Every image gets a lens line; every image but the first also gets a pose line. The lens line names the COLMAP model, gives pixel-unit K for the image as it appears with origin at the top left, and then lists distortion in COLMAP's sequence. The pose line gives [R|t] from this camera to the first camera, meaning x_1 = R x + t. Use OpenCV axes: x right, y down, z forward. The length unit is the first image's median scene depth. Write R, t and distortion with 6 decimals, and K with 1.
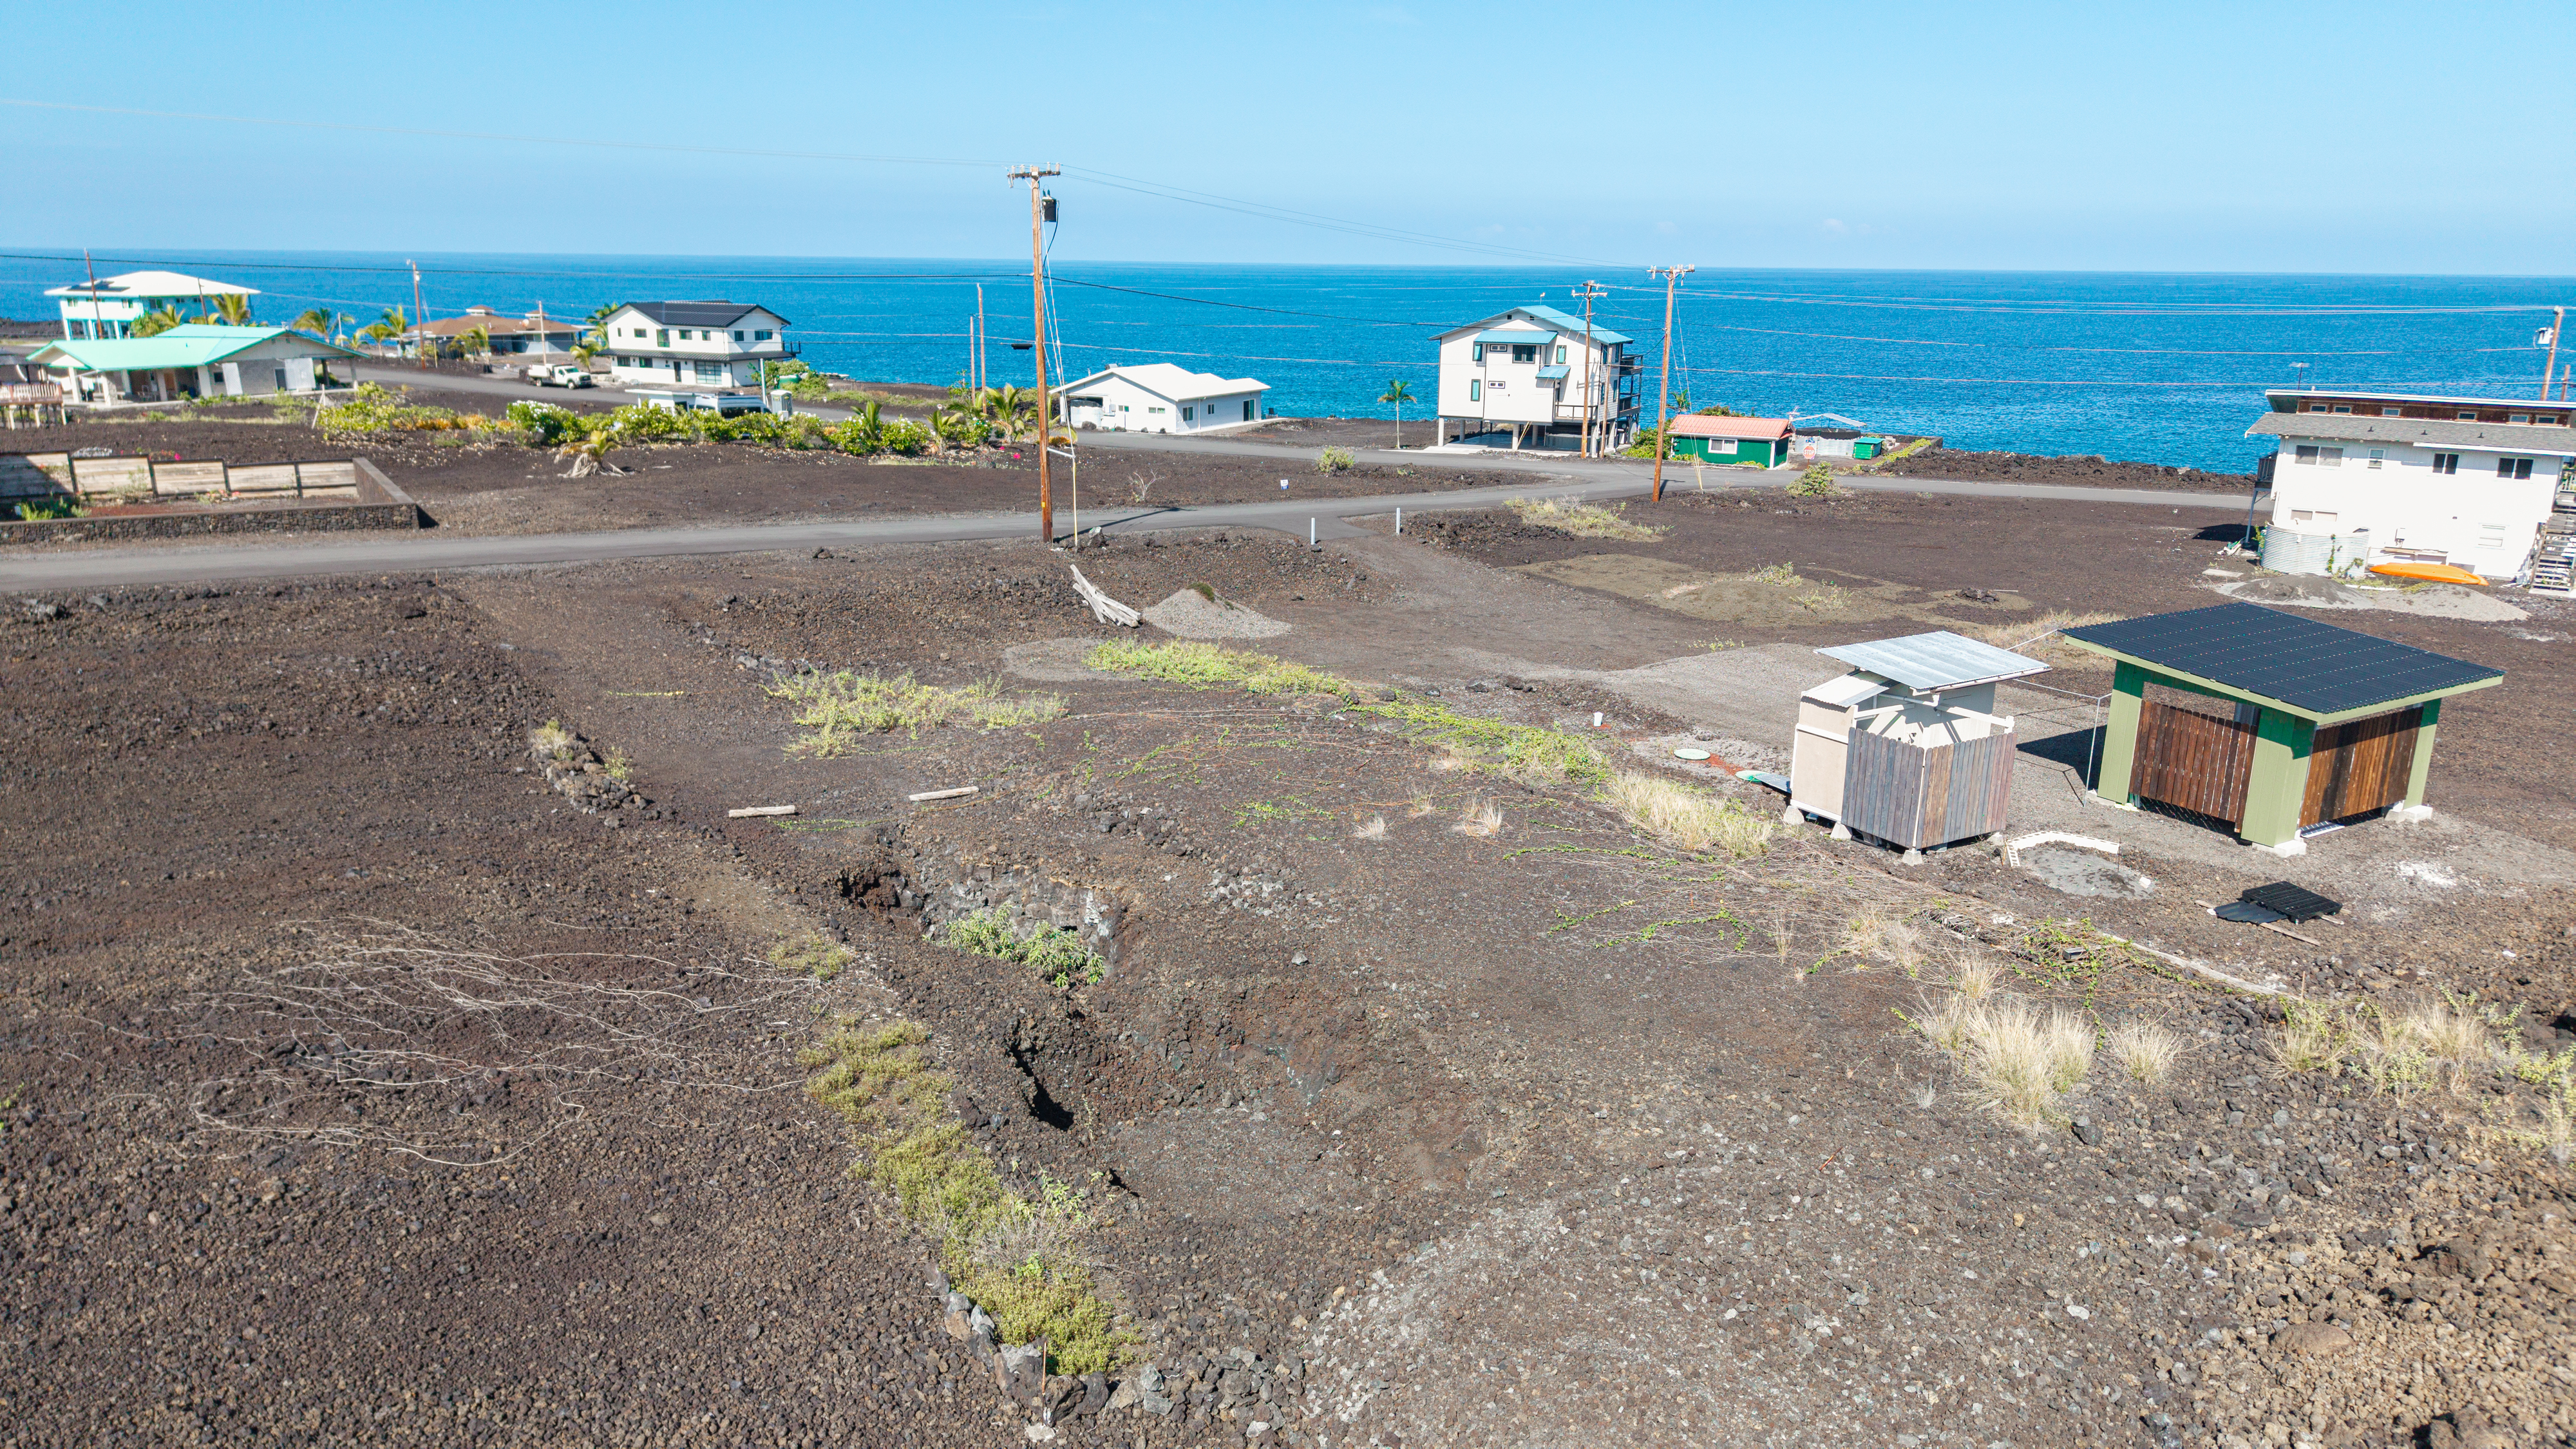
lens RADIAL K [[1722.7, 0, 1284.6], [0, 1722.7, 729.6], [0, 0, 1]] dist [0.036354, -0.035439]
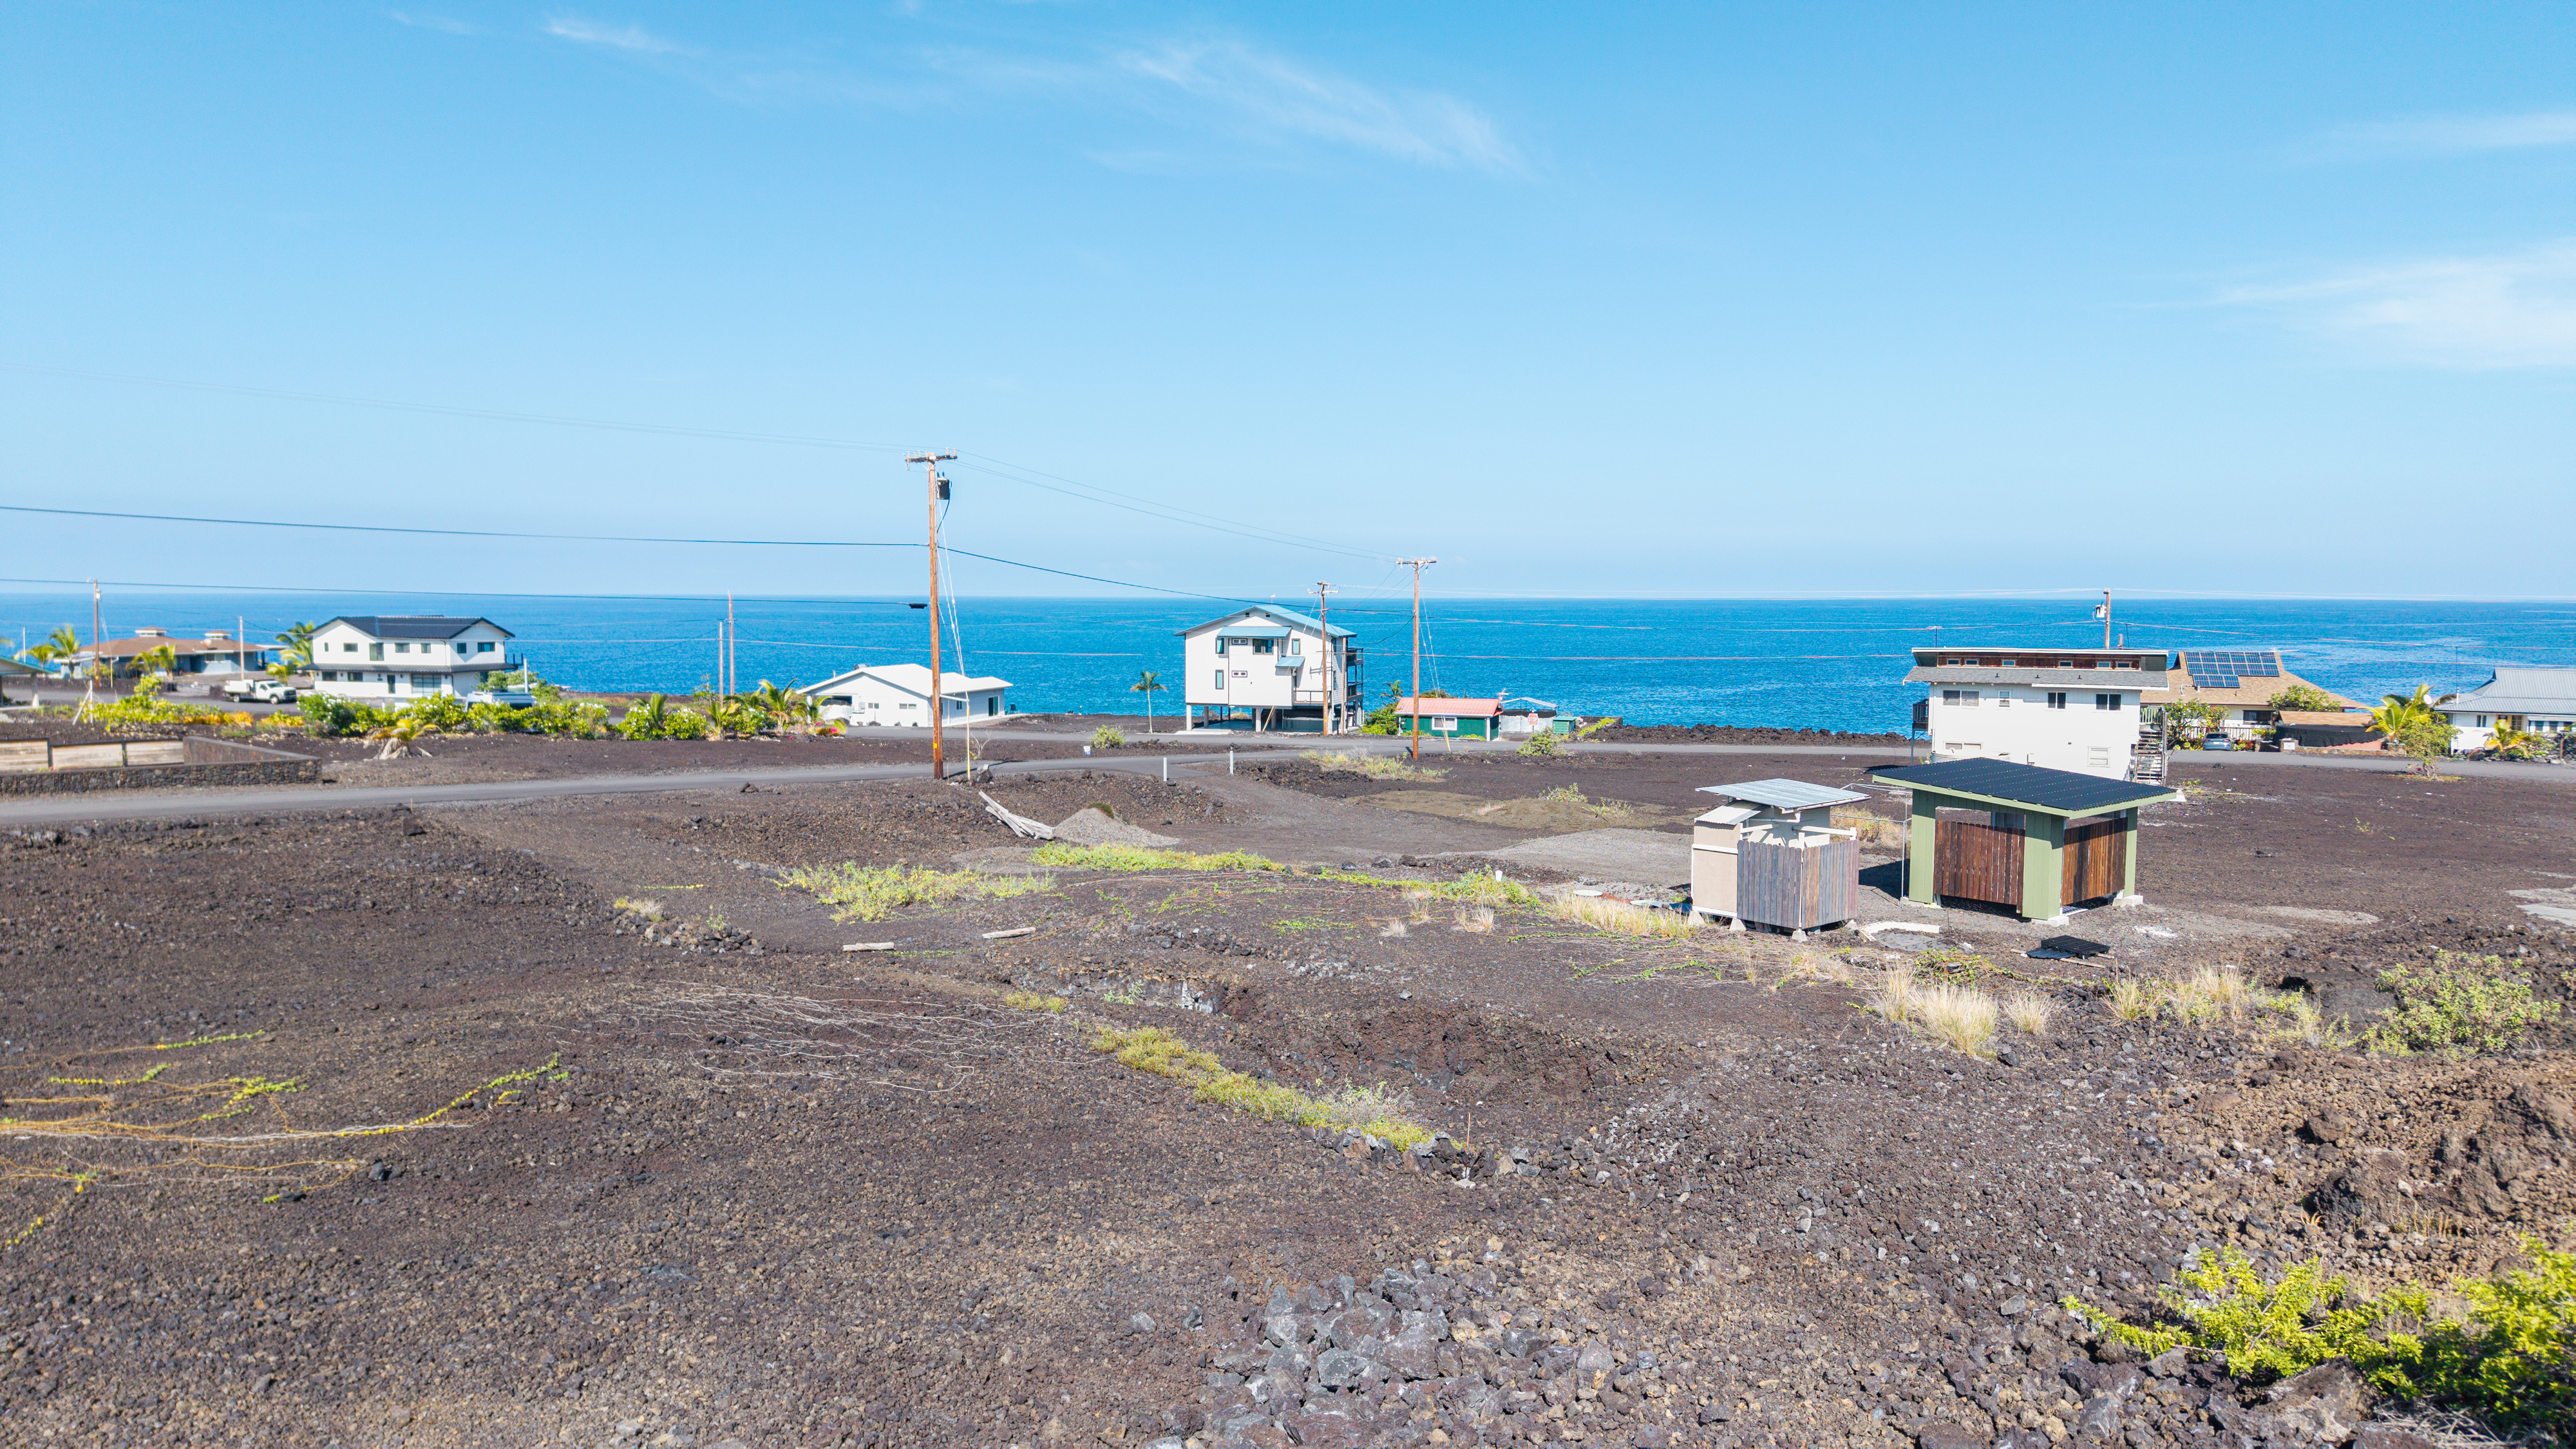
lens RADIAL K [[1722.7, 0, 1284.6], [0, 1722.7, 729.6], [0, 0, 1]] dist [0.036354, -0.035439]
pose [[0.980928, -0.023313, 0.192969, -0.111102], [0.058543, 0.982117, -0.178941, 0.056884], [-0.185346, 0.186825, 0.964750, -0.084357]]
